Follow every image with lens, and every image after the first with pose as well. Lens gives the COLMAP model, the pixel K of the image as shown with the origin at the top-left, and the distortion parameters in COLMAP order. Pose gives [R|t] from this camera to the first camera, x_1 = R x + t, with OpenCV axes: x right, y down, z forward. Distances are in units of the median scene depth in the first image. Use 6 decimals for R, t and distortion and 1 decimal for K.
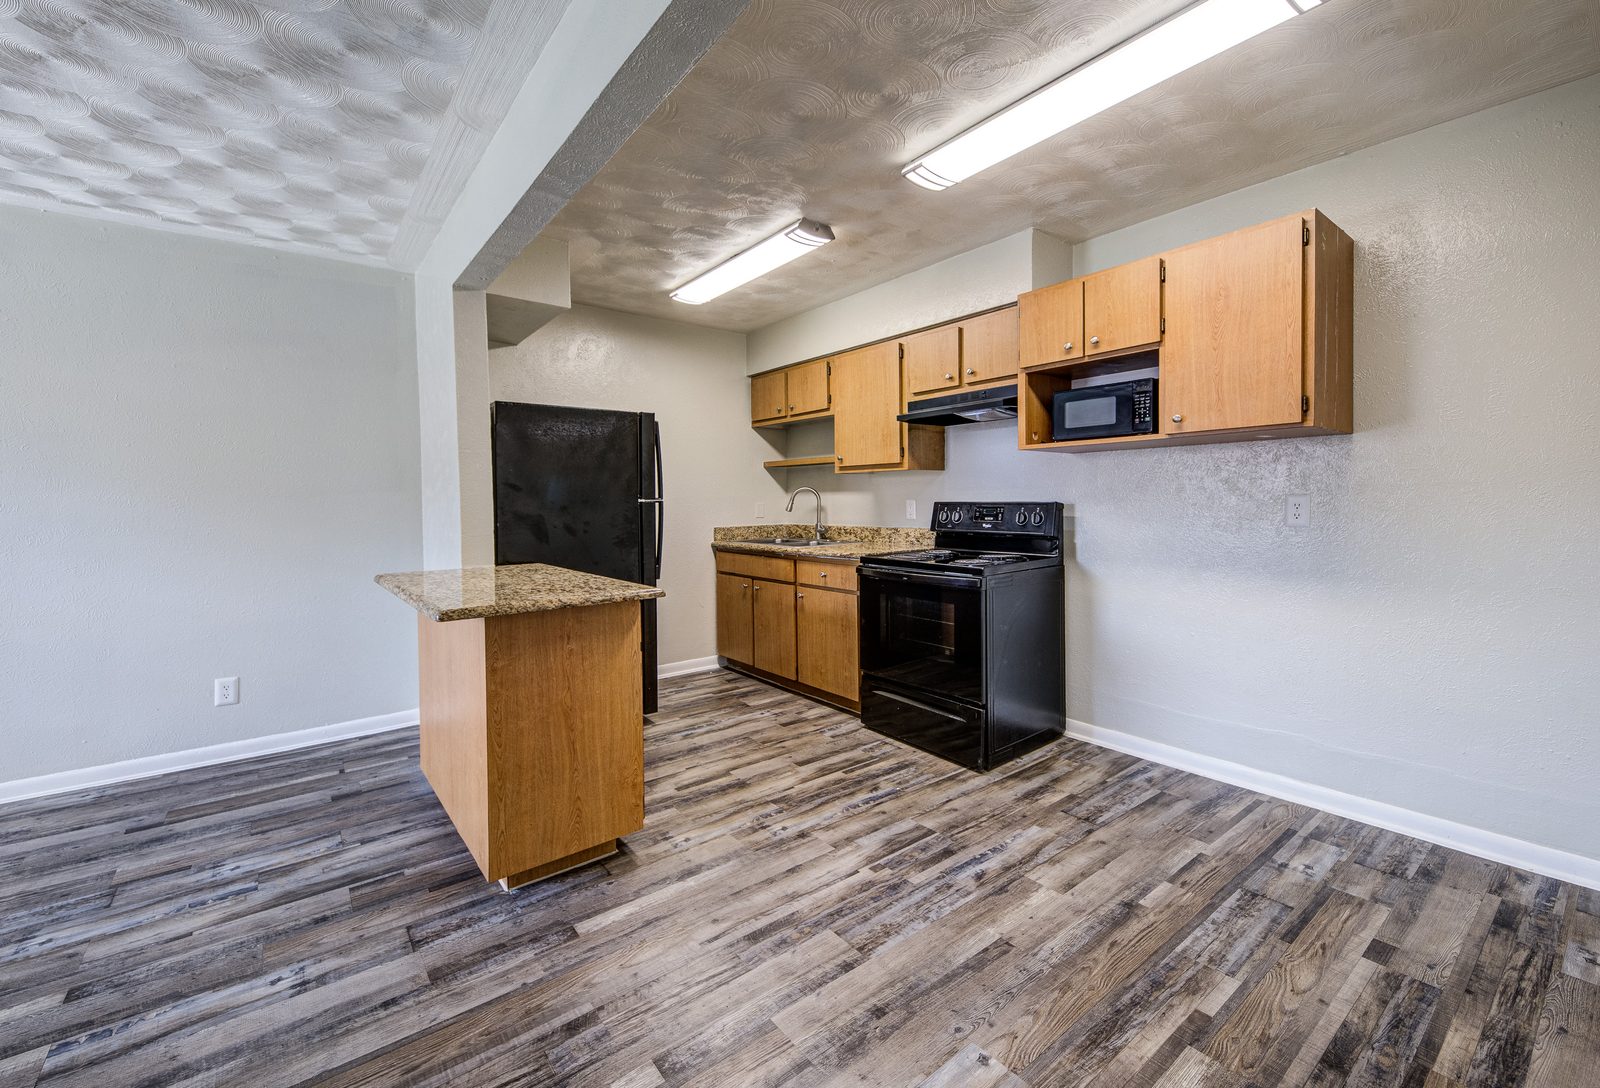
lens RADIAL K [[636.4, 0, 725.6], [0, 636.4, 498.2], [0, 0, 1]] dist [0.004985, -0.002213]
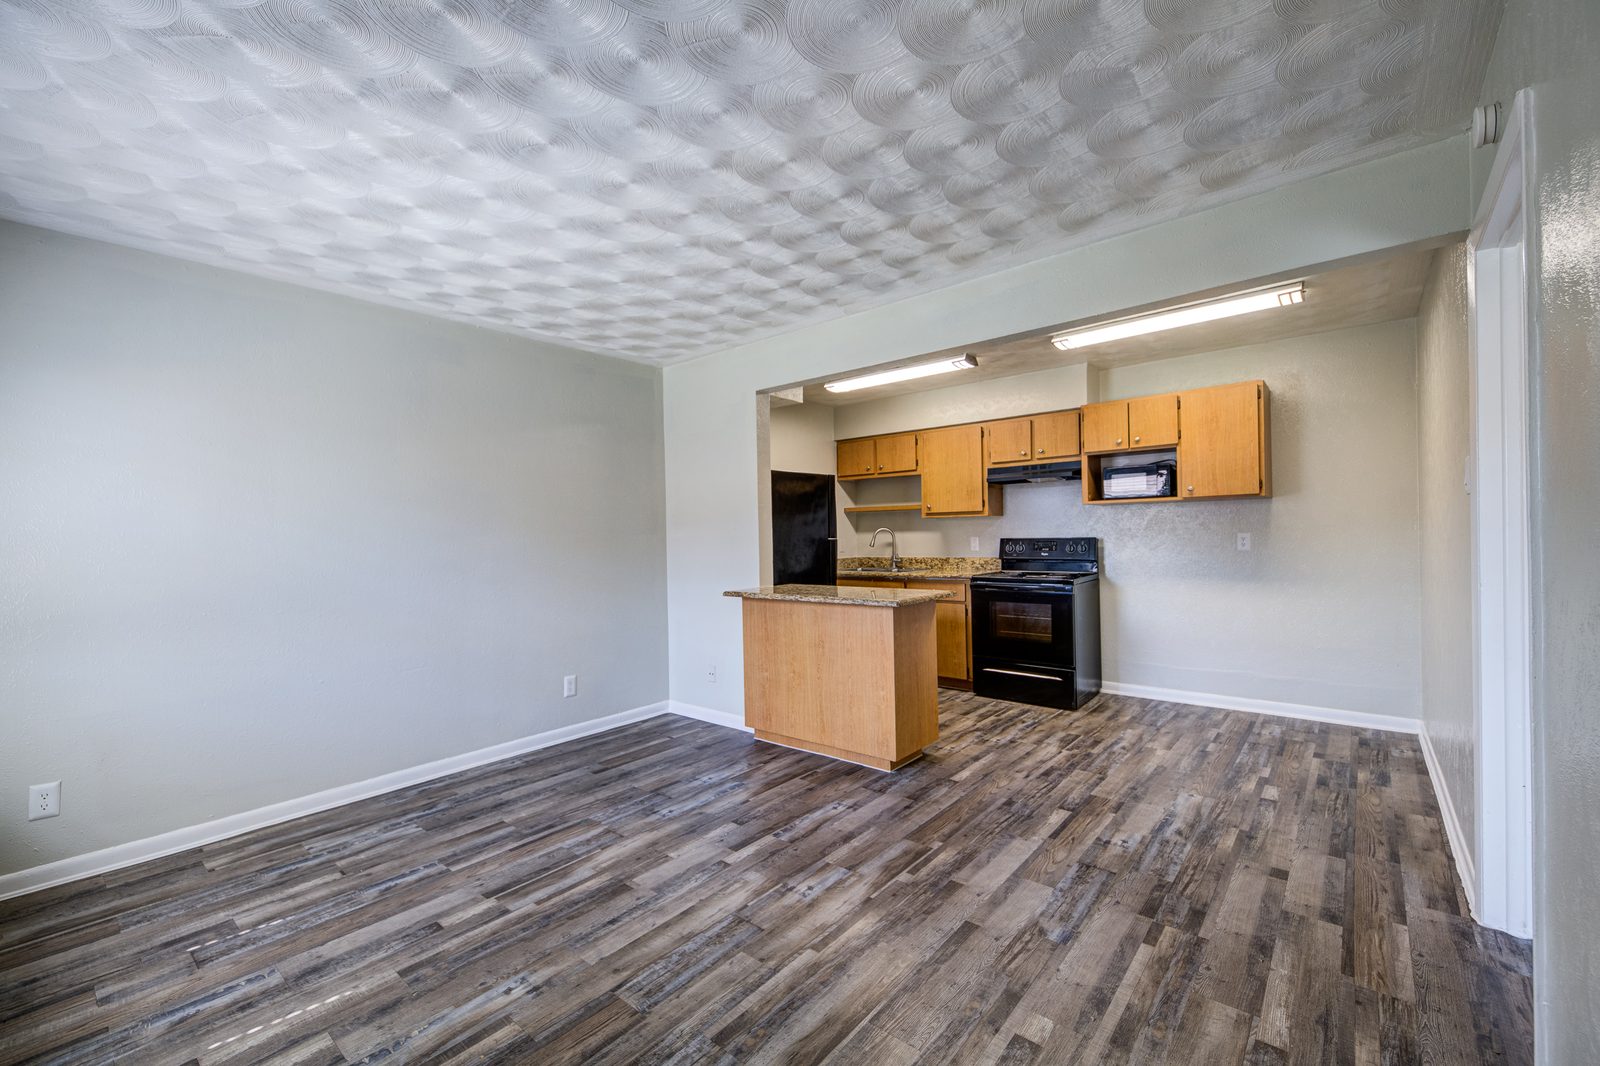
lens RADIAL K [[651.5, 0, 762.7], [0, 651.5, 518.5], [0, 0, 1]] dist [0.020066, -0.000309]
pose [[0.973201, 0.000585, 0.229957, -0.681279], [0.006770, 0.999490, -0.031194, 0.005054], [-0.229858, 0.031915, 0.972701, -0.384836]]
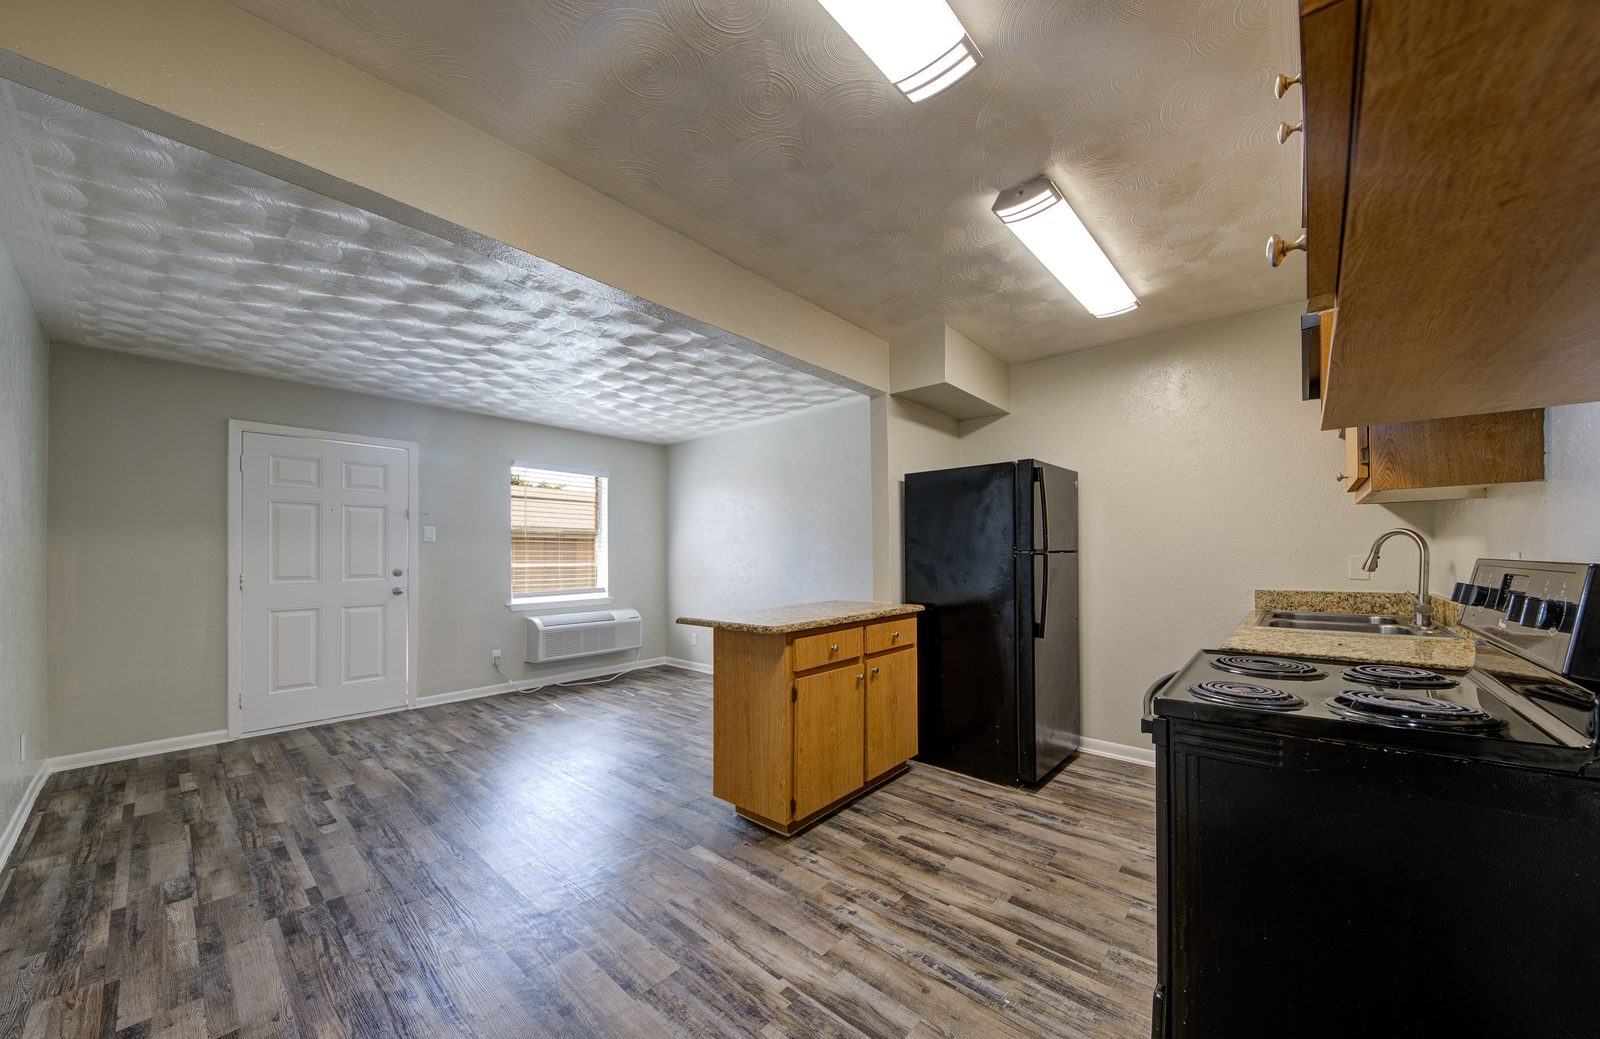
lens RADIAL K [[507.5, 0, 797.0], [0, 507.5, 538.7], [0, 0, 1]] dist [0.009327, -0.001099]
pose [[0.291973, -0.013513, -0.956331, 0.637947], [0.006420, 0.999905, -0.012169, -0.012299], [0.956405, -0.002586, 0.292032, 0.574250]]
